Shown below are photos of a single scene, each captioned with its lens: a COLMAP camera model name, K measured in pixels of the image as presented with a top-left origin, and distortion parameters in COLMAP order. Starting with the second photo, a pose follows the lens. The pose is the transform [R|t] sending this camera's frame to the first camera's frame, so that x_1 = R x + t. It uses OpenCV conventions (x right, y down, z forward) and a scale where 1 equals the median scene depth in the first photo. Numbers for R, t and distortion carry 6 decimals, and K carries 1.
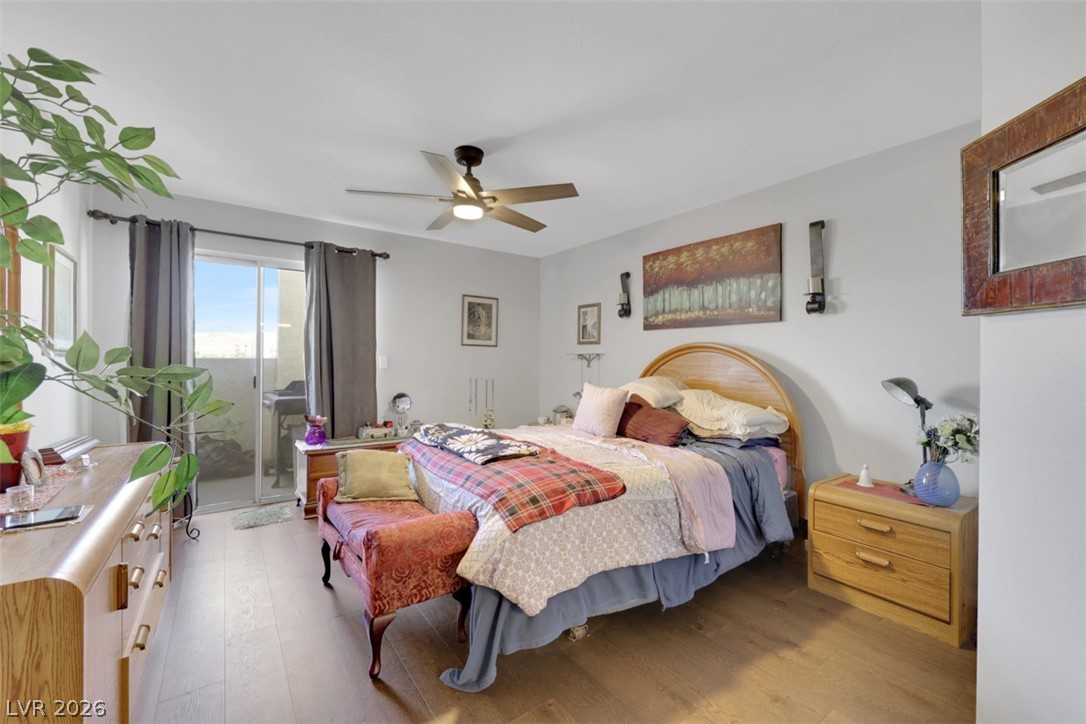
lens RADIAL K [[448.8, 0, 542.9], [0, 448.8, 361.3], [0, 0, 1]] dist [-0.001731, 0.000240]
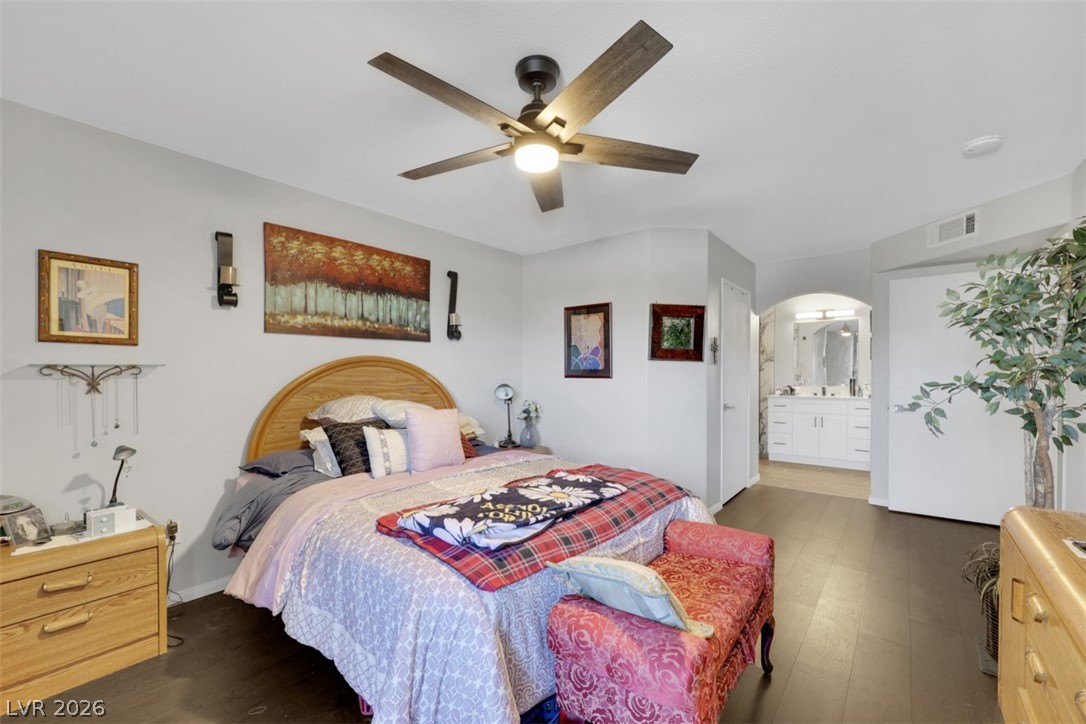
lens RADIAL K [[448.8, 0, 545.2], [0, 448.8, 370.3], [0, 0, 1]] dist [-0.001731, 0.000240]
pose [[-0.264043, 0.004271, 0.964501, -0.620005], [0.007740, 0.999967, -0.002309, -0.007968], [-0.964480, 0.006856, -0.264068, 0.889097]]
